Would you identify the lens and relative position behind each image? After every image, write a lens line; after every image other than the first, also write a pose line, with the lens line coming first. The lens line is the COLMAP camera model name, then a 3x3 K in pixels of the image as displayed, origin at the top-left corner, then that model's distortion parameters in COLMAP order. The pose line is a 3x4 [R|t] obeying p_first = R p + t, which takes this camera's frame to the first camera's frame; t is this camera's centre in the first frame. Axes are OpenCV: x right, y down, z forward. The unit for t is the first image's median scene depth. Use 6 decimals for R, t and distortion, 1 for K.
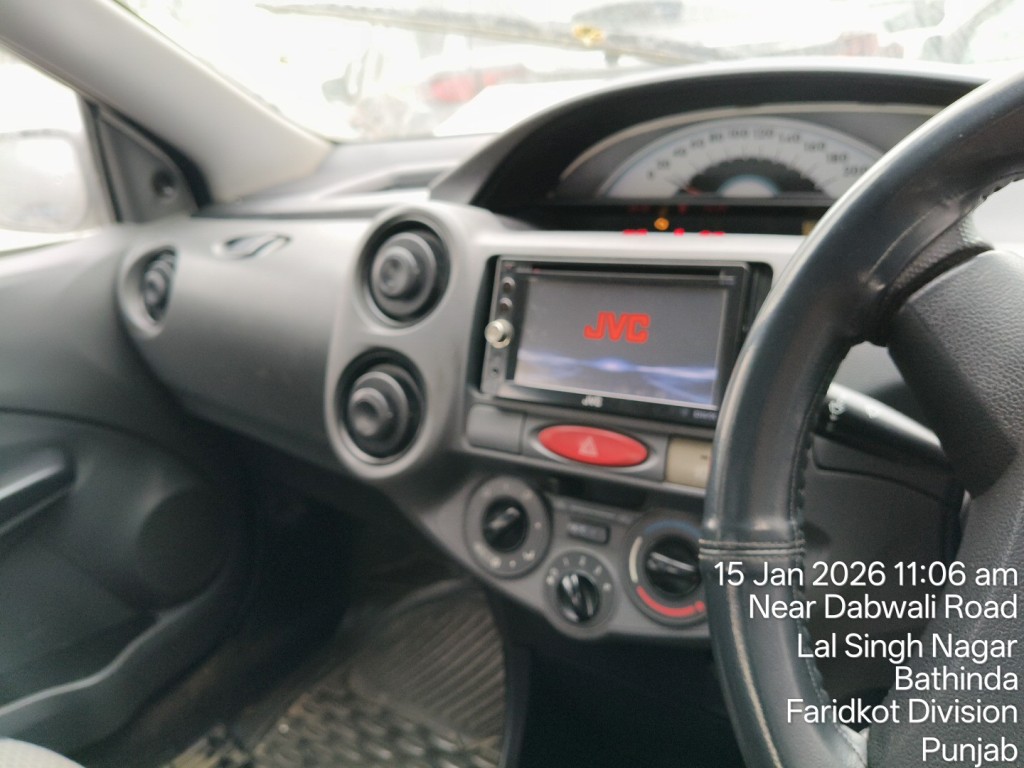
lens RADIAL K [[877.1, 0, 511.8], [0, 877.1, 349.6], [0, 0, 1]] dist [0.002343, -0.116790]
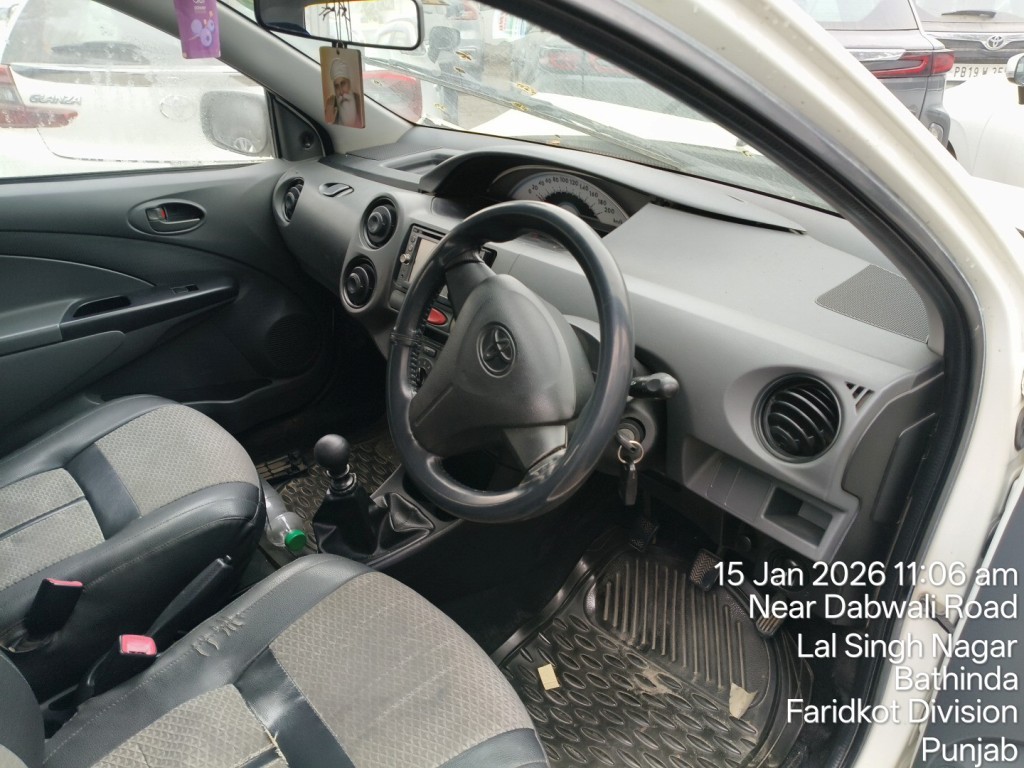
lens RADIAL K [[802.7, 0, 510.9], [0, 802.7, 366.8], [0, 0, 1]] dist [0.033357, -0.079623]
pose [[0.967049, 0.201849, -0.155154, 0.420022], [-0.179874, 0.972989, 0.144698, -0.064825], [0.180171, -0.112022, 0.977236, -0.690147]]
